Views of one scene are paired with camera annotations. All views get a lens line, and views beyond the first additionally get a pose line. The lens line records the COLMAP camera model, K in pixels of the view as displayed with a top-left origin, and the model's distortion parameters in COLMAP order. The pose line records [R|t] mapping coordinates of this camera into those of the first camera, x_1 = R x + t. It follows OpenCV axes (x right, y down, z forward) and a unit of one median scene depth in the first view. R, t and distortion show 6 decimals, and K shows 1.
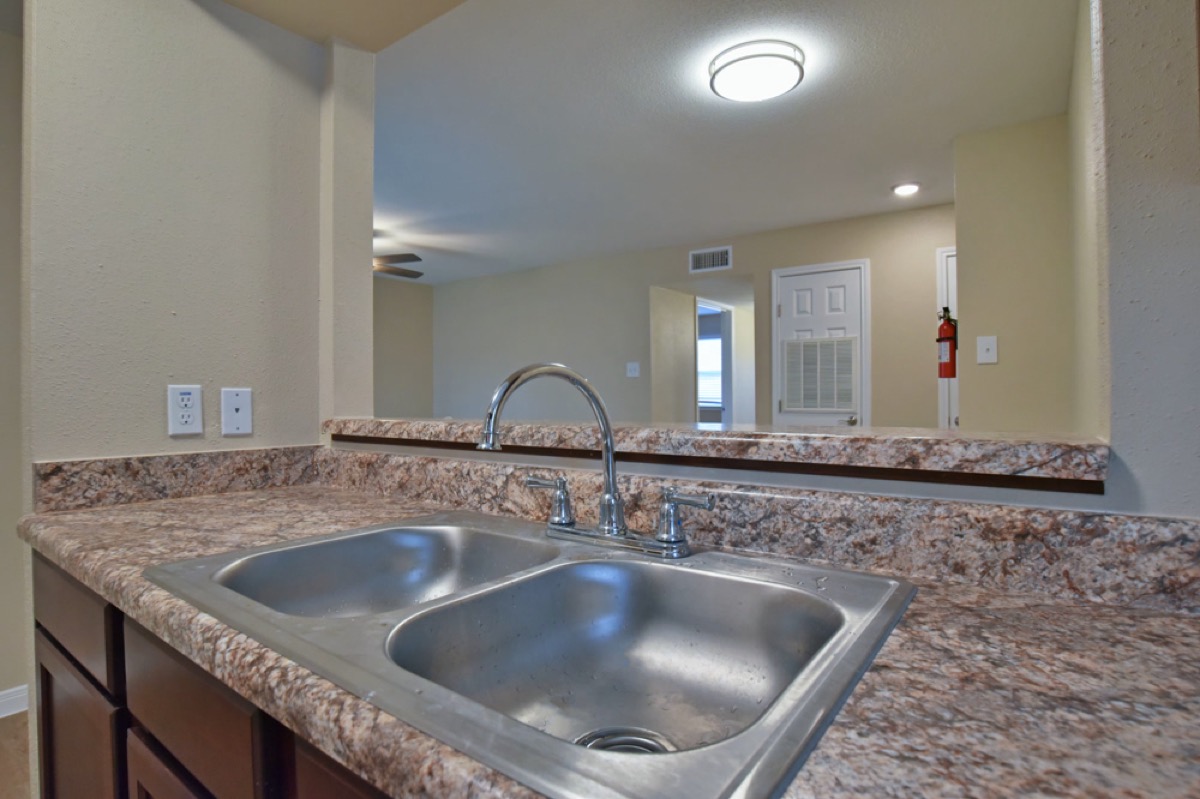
lens RADIAL K [[617.5, 0, 591.5], [0, 617.5, 394.2], [0, 0, 1]] dist [-0.049255, 0.014820]
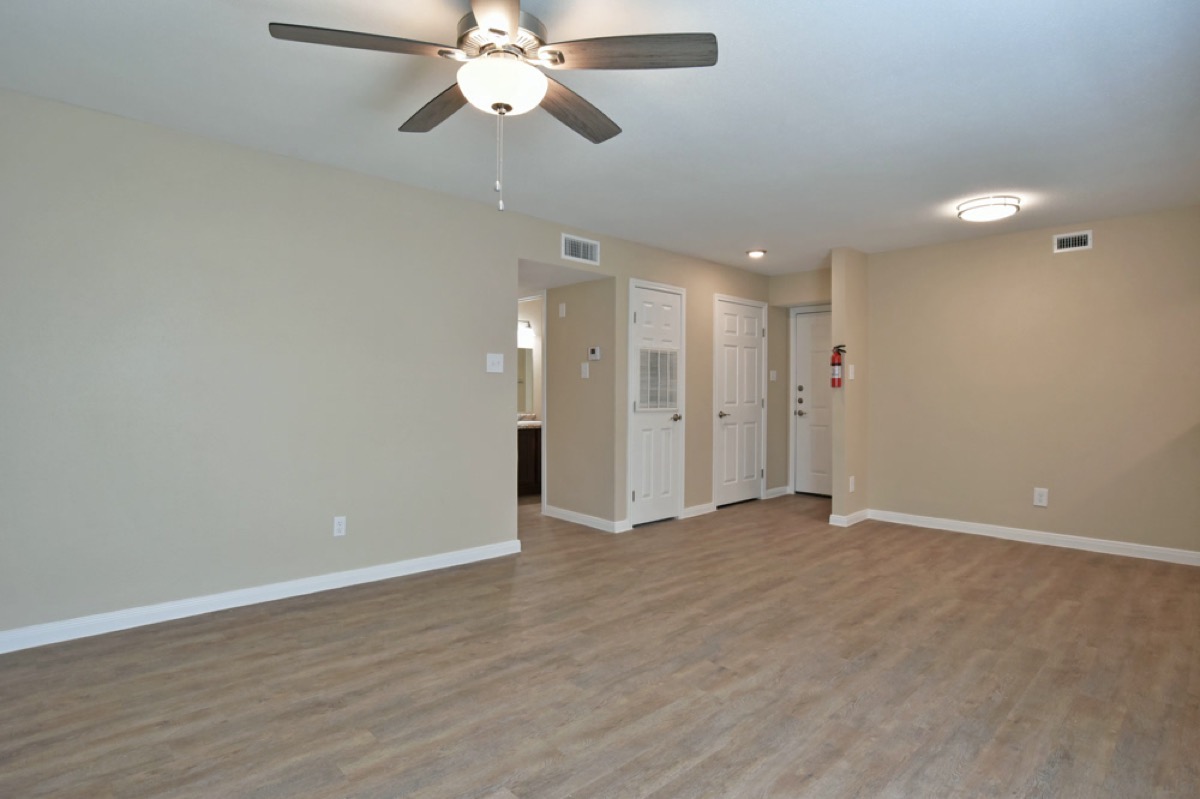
lens RADIAL K [[617.5, 0, 591.5], [0, 617.5, 394.2], [0, 0, 1]] dist [-0.049255, 0.014820]
pose [[0.192234, -0.001611, 0.981348, -0.805318], [-0.009400, 0.999950, 0.003483, -0.006086], [-0.981304, -0.009894, 0.192210, 0.908149]]
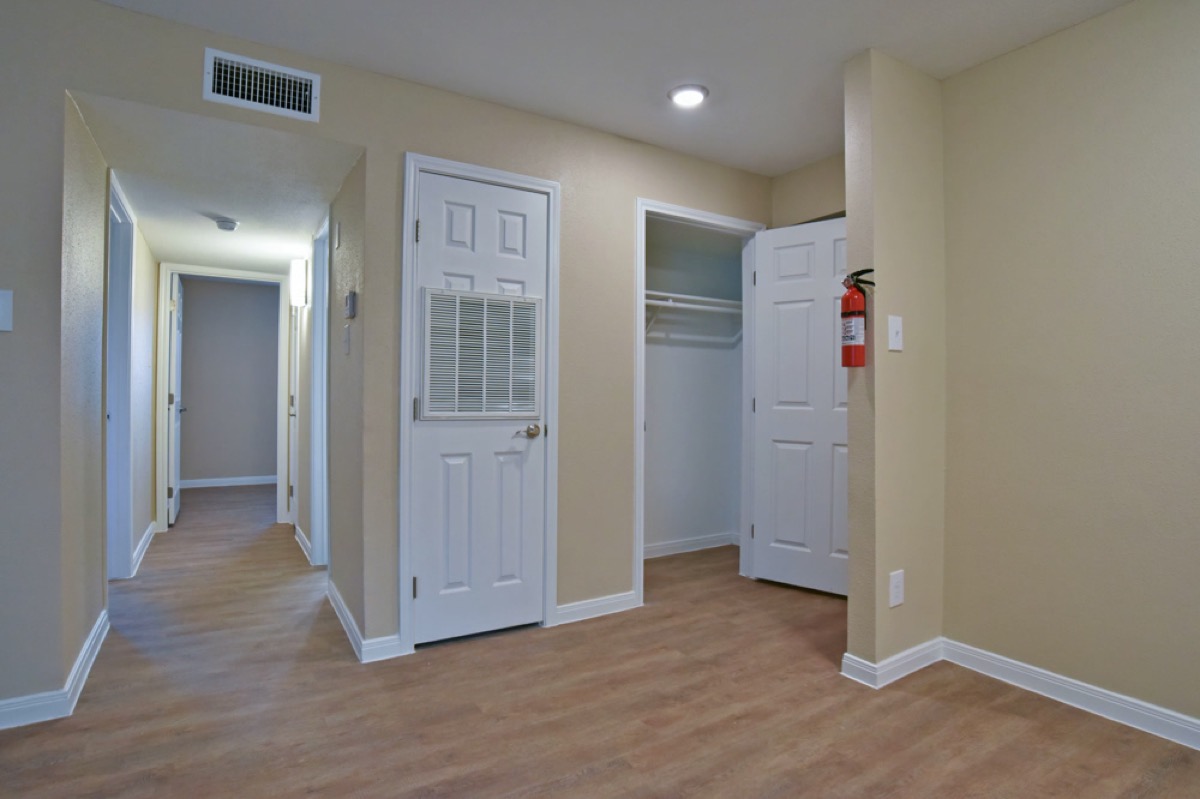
lens RADIAL K [[617.5, 0, 591.5], [0, 617.5, 394.2], [0, 0, 1]] dist [-0.049255, 0.014820]
pose [[0.388038, 0.004674, 0.921632, -0.134969], [-0.009506, 0.999954, -0.001068, 0.005721], [-0.921594, -0.008347, 0.388064, 0.682087]]
